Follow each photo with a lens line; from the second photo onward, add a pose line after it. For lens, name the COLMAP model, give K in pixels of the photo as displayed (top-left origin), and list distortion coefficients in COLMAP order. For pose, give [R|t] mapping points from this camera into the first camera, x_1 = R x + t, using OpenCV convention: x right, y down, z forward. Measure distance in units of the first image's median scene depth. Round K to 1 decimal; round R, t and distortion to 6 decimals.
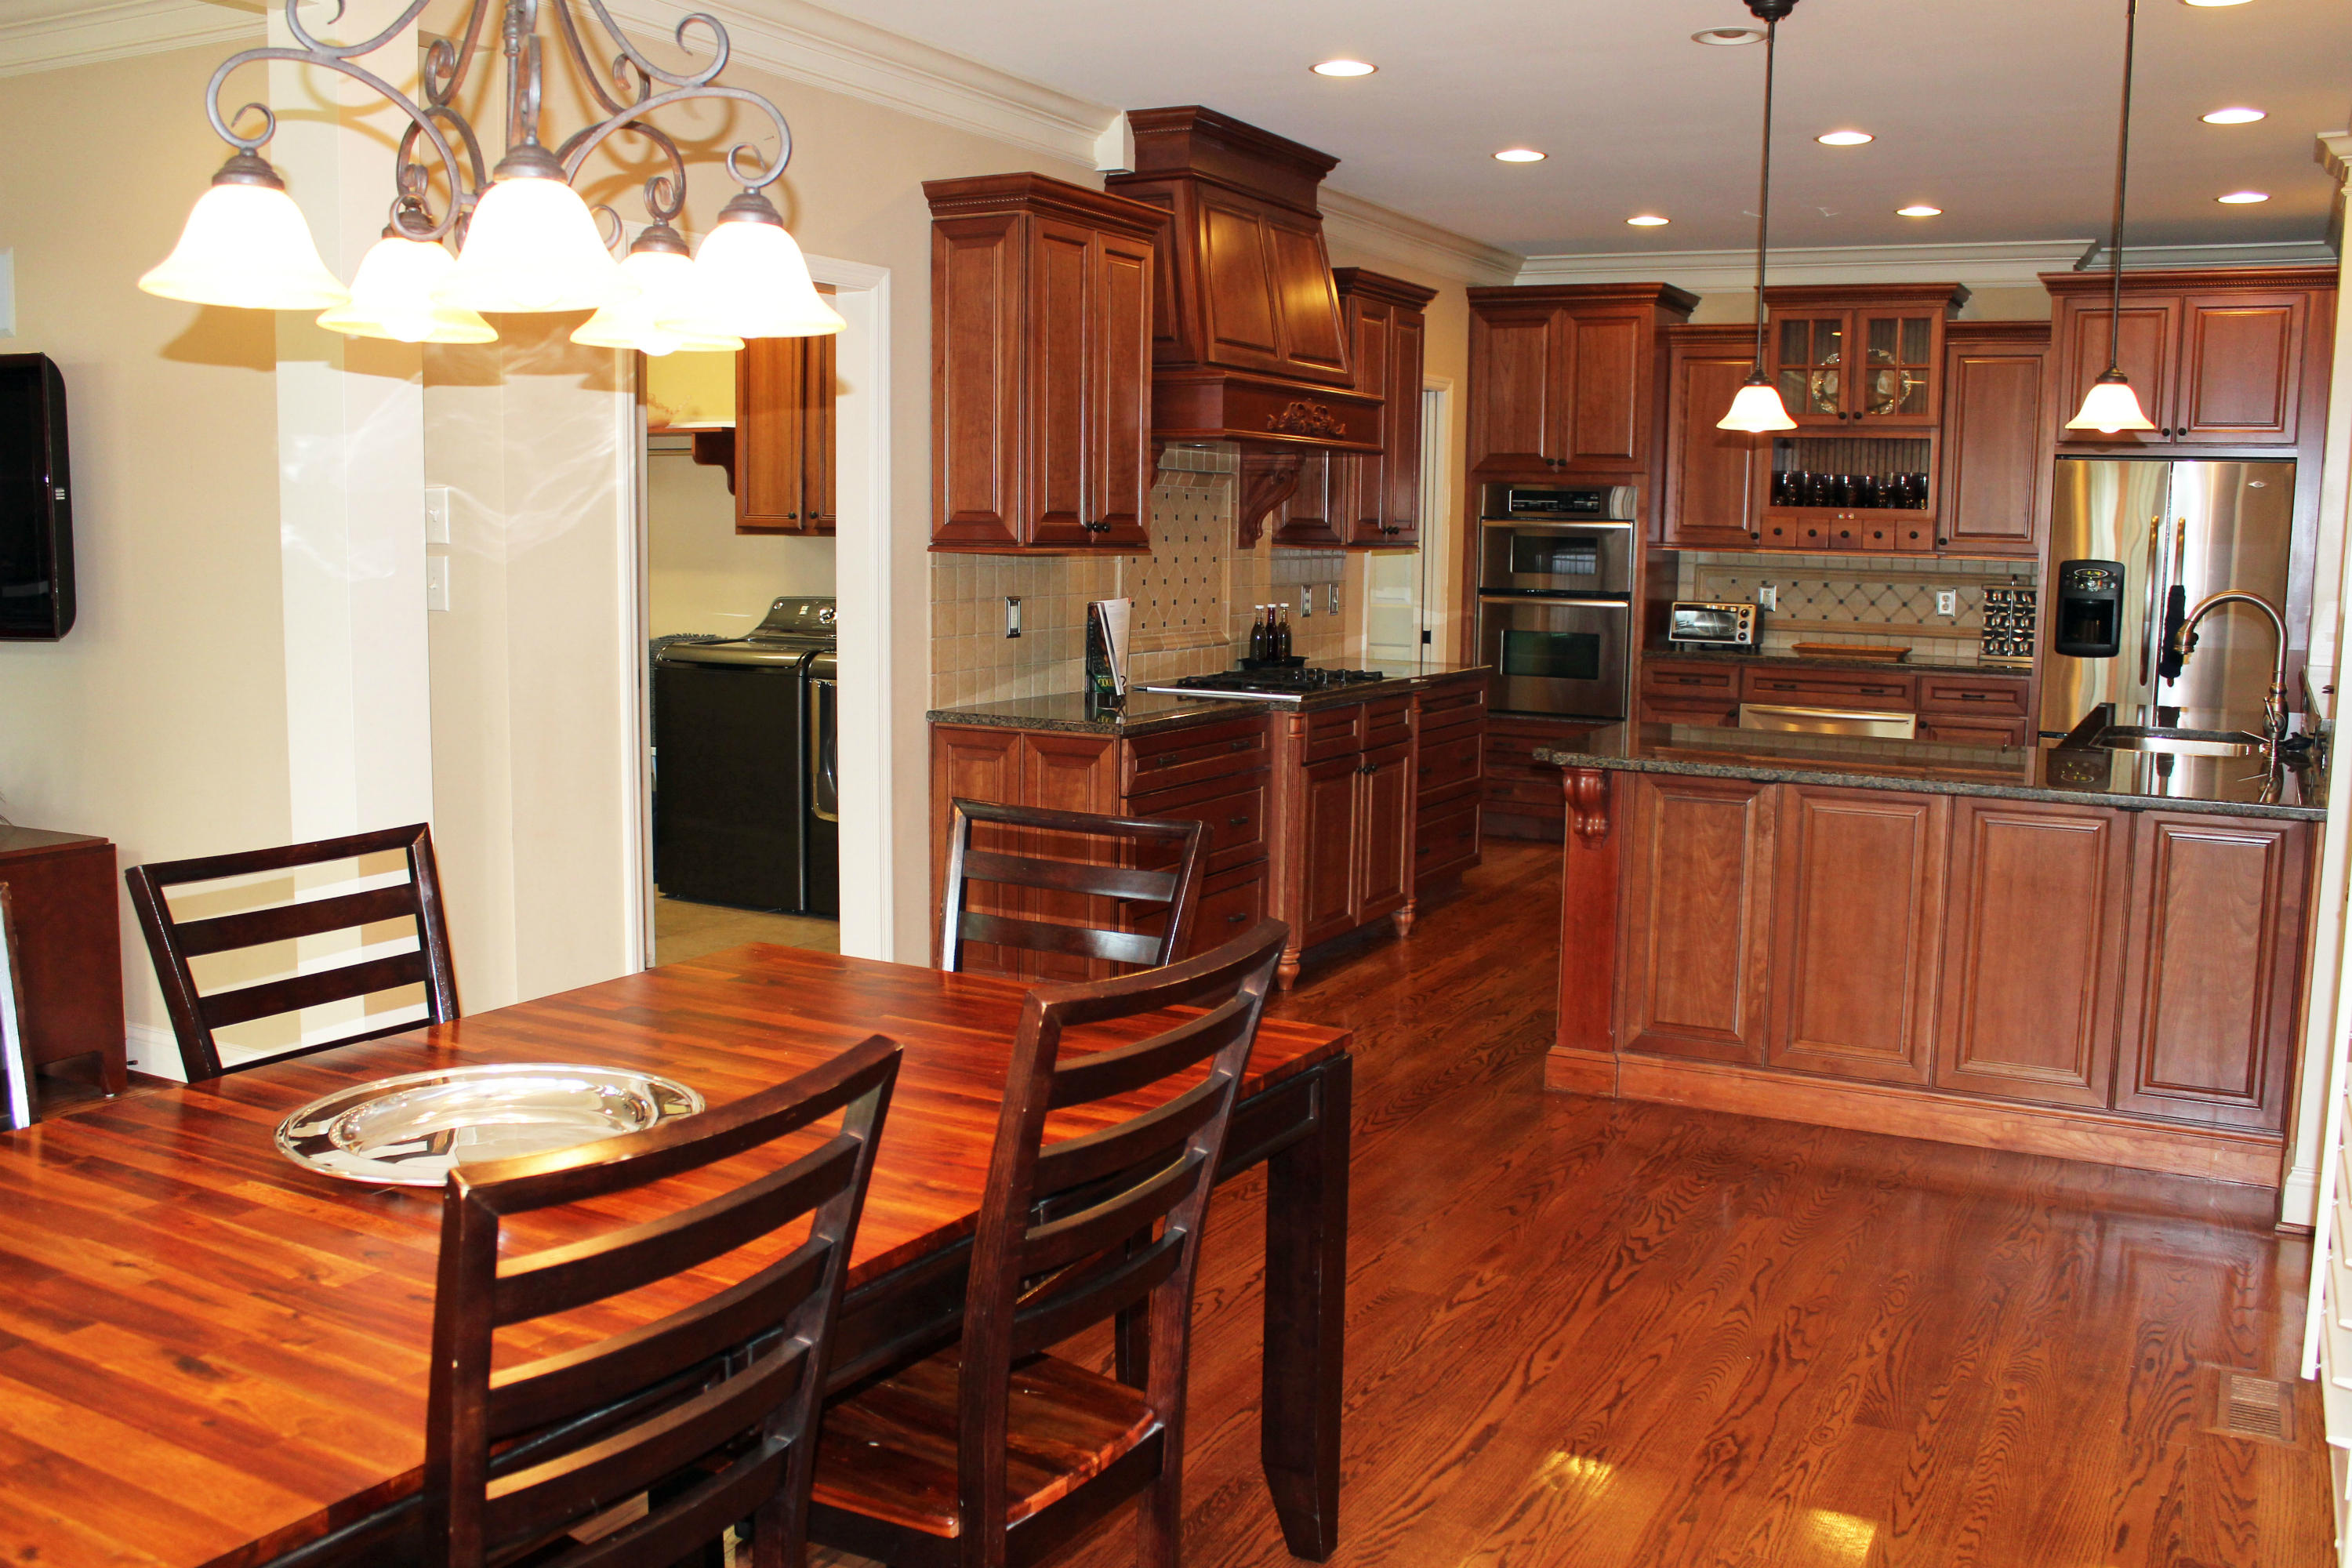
lens RADIAL K [[2128.6, 0, 1177.8], [0, 2128.6, 788.3], [0, 0, 1]] dist [-0.006782, -0.005168]
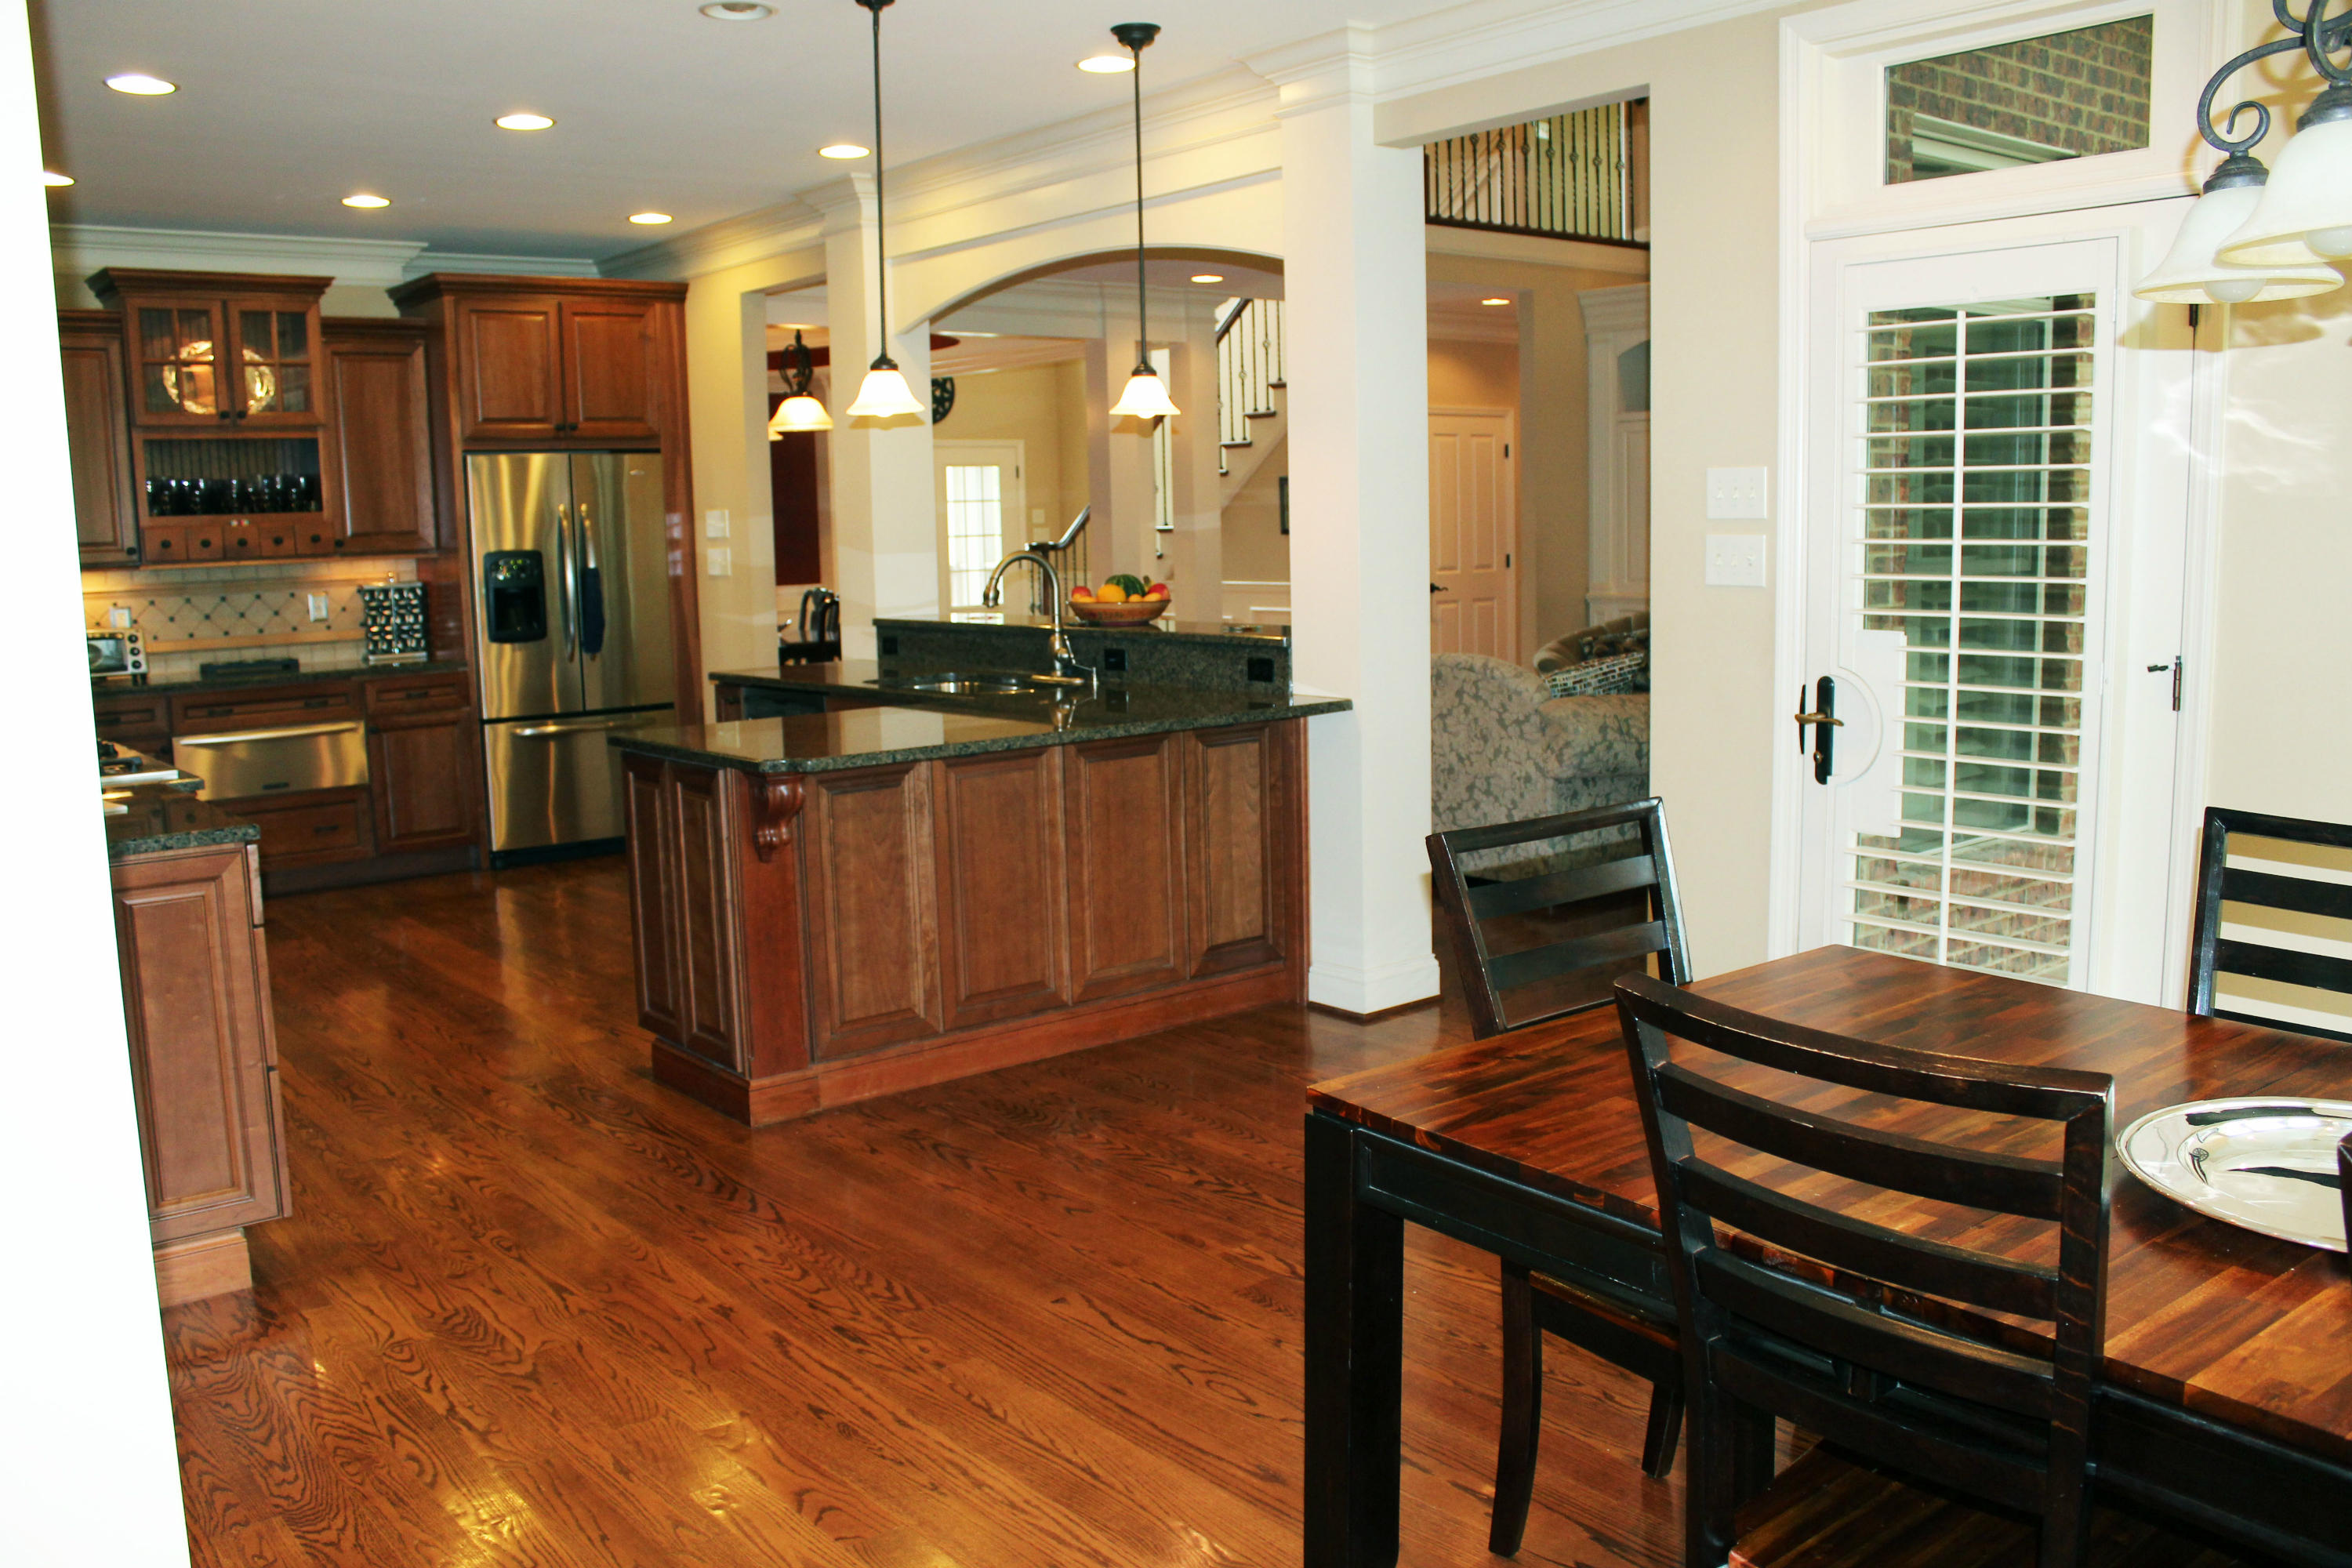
lens RADIAL K [[1982.2, 0, 1196.7], [0, 1982.2, 777.0], [0, 0, 1]] dist [-0.068078, 0.023368]
pose [[0.386039, -0.158269, 0.908804, -0.318027], [0.155277, 0.982264, 0.105104, -0.043809], [-0.909320, 0.100542, 0.403768, 0.289366]]
